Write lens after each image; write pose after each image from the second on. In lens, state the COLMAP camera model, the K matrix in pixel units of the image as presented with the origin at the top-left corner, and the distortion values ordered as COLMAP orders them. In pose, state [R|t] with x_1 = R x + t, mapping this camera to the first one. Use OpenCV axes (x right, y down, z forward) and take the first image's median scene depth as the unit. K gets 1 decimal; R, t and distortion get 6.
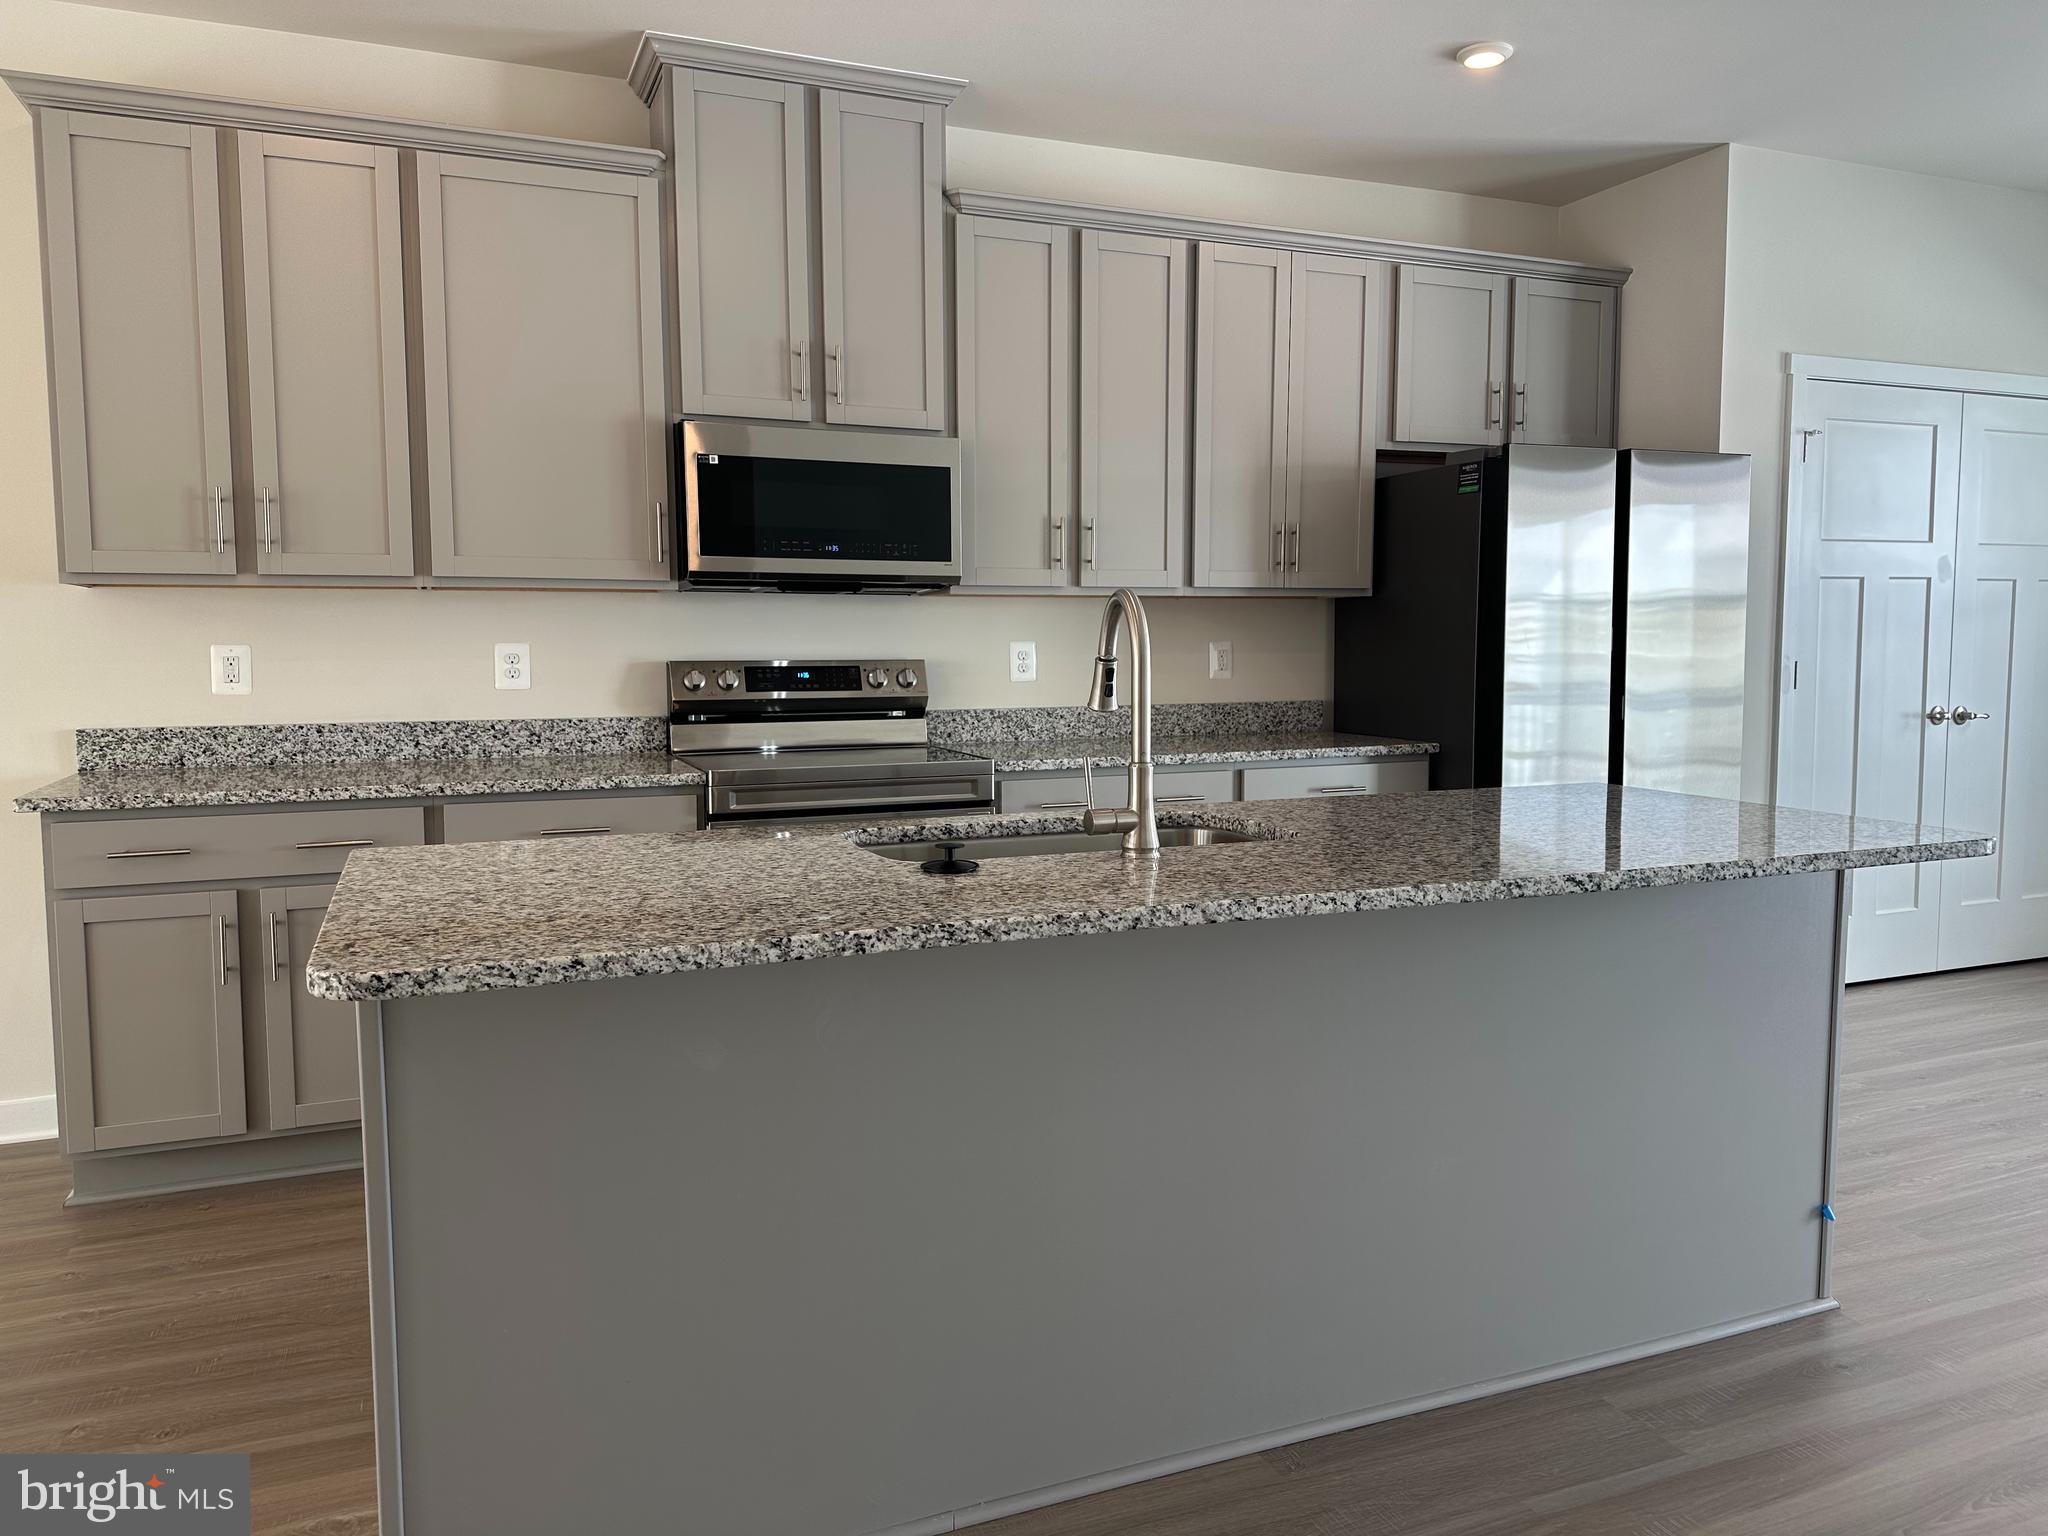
lens RADIAL K [[1432.8, 0, 1028.2], [0, 1432.8, 763.3], [0, 0, 1]] dist [0.030279, -0.007446]
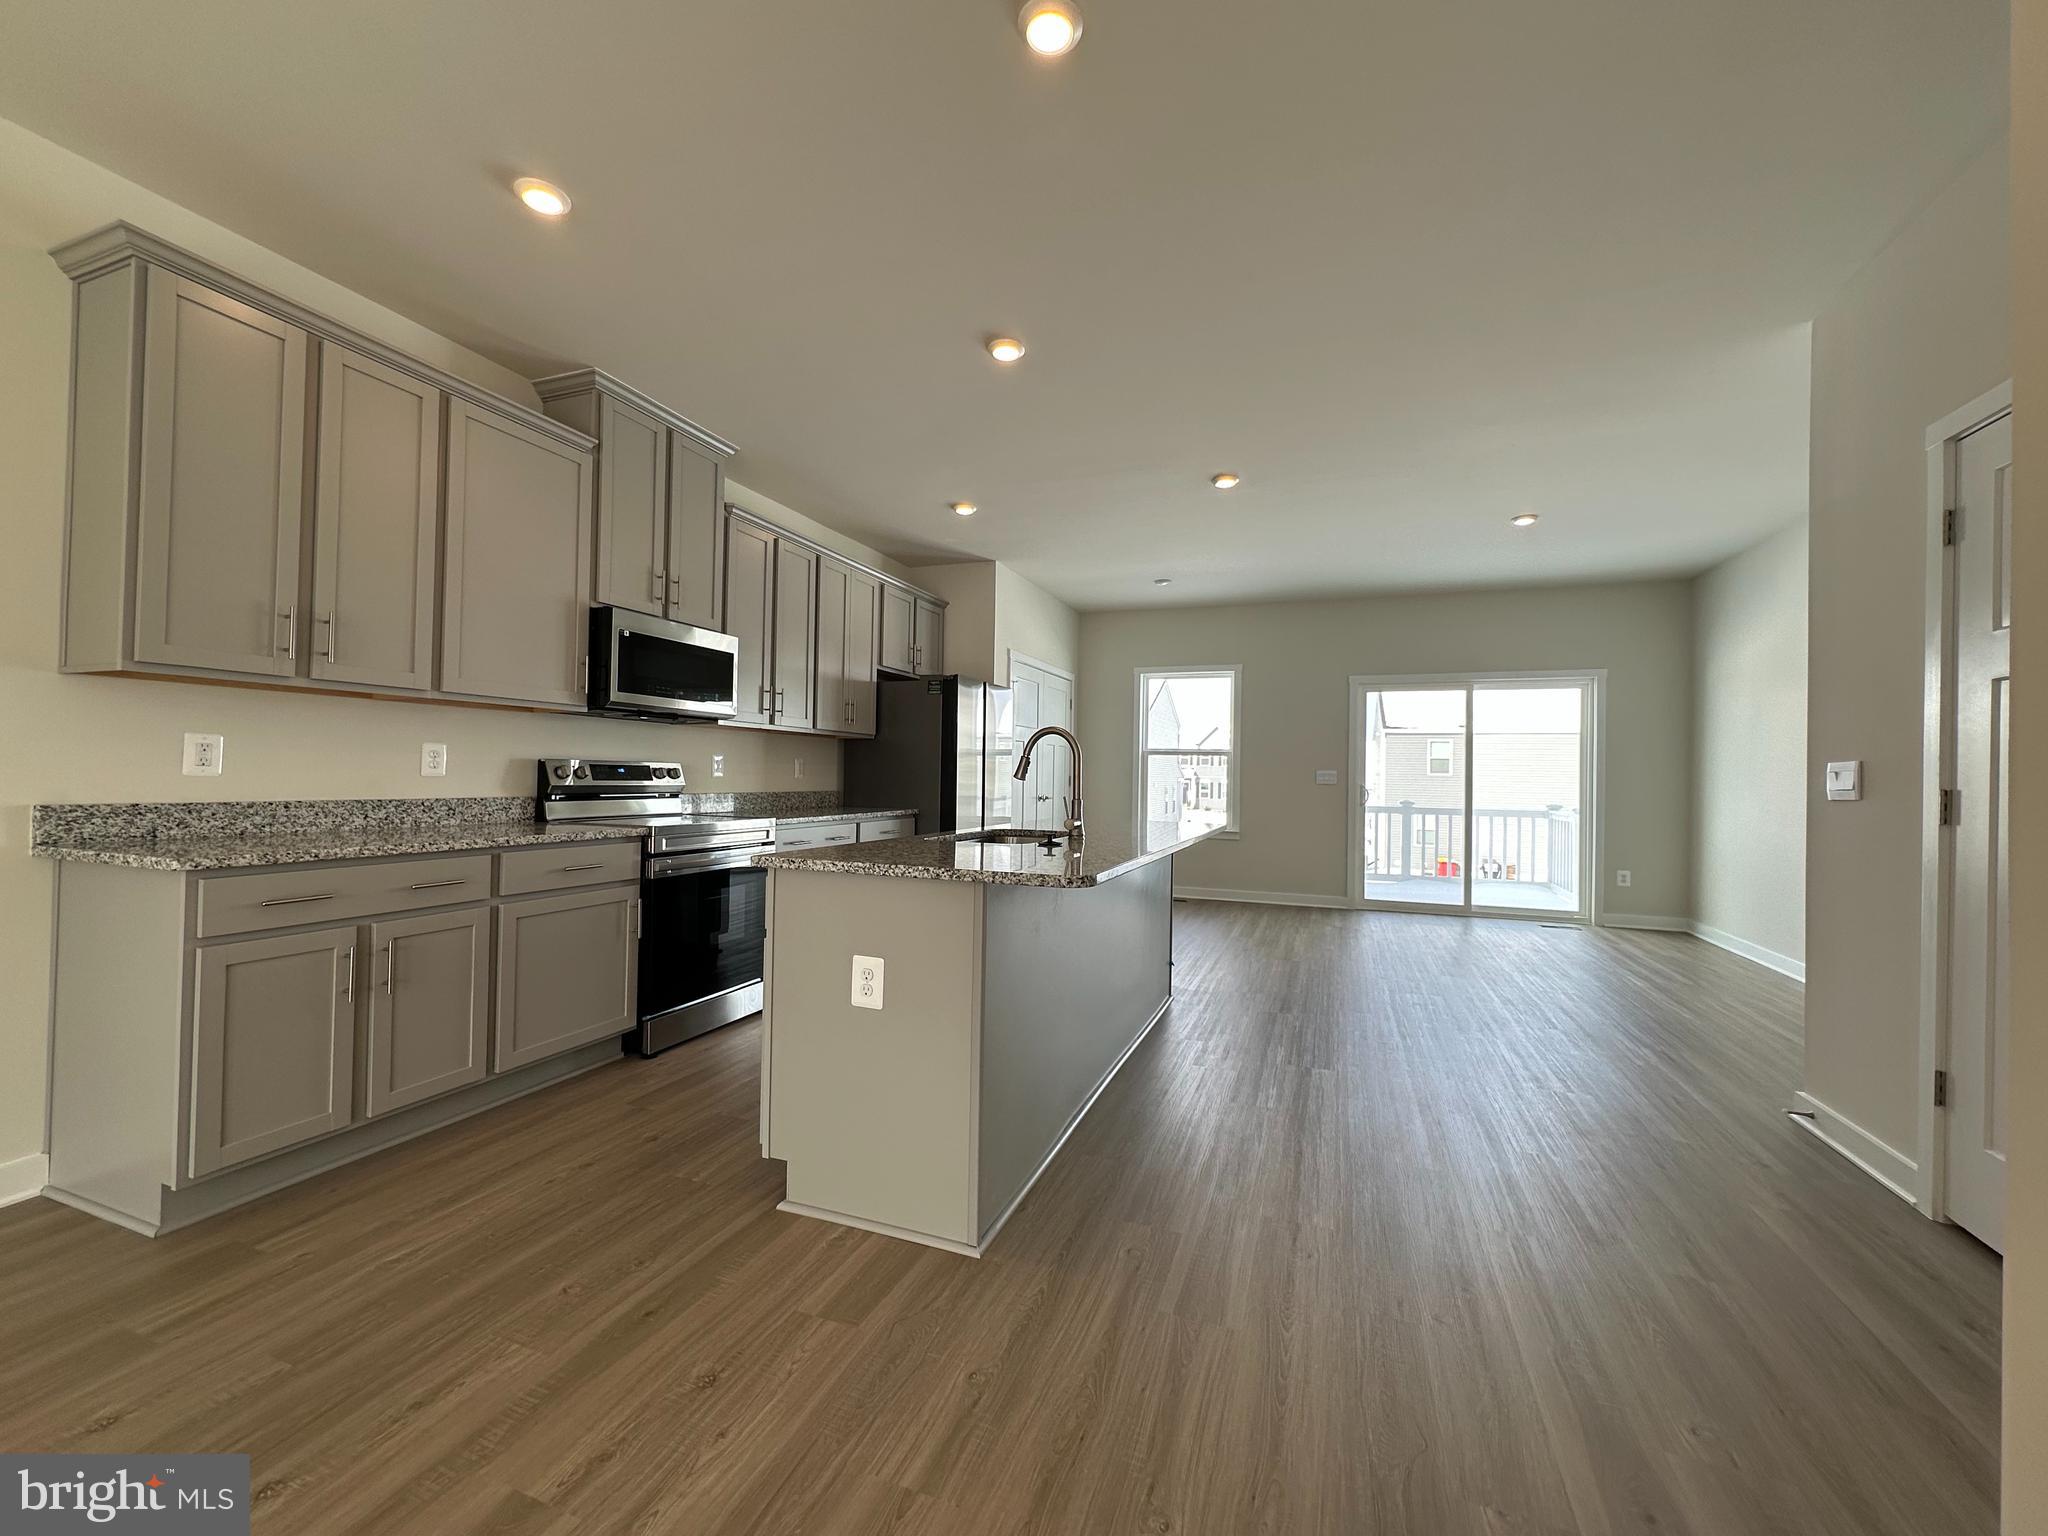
lens RADIAL K [[814.8, 0, 1024.2], [0, 814.8, 765.5], [0, 0, 1]] dist [-0.008478, 0.000826]
pose [[0.693205, 0.023114, 0.720370, -0.558919], [0.046790, 0.995934, -0.076980, 0.025543], [-0.719220, 0.087069, 0.689305, 0.069803]]
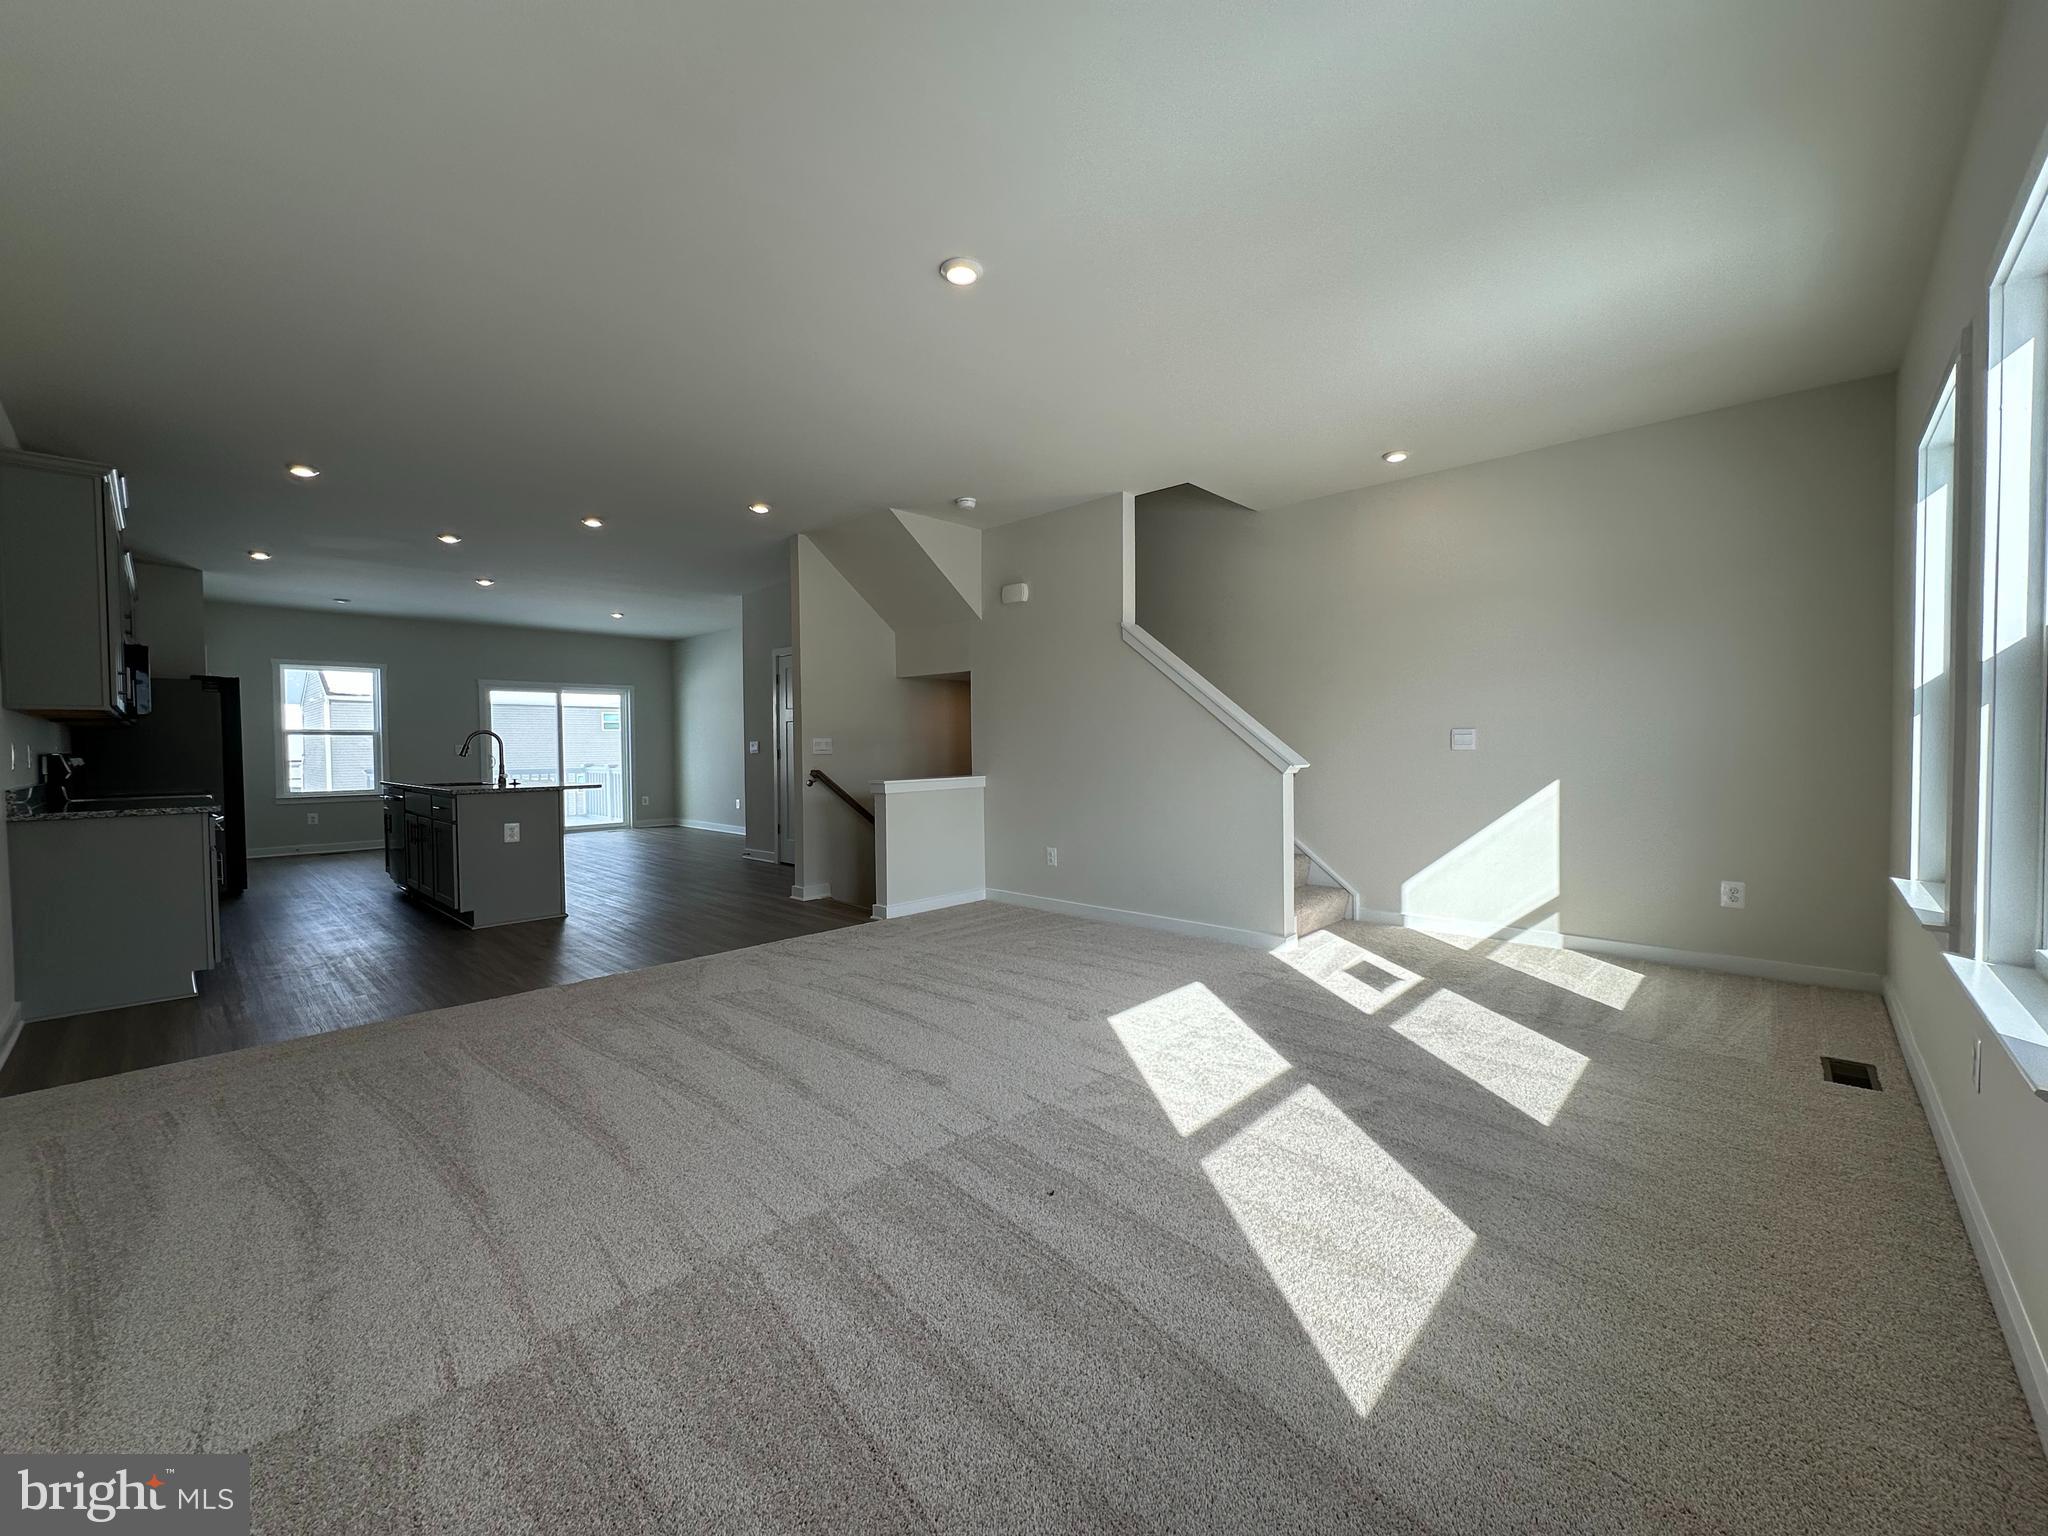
lens RADIAL K [[814.8, 0, 1019.9], [0, 814.8, 763.2], [0, 0, 1]] dist [-0.008478, 0.000826]
pose [[-0.396800, -0.014607, 0.917789, -1.952646], [0.094720, 0.993884, 0.056770, 0.003327], [-0.913005, 0.109459, -0.392990, 0.264105]]
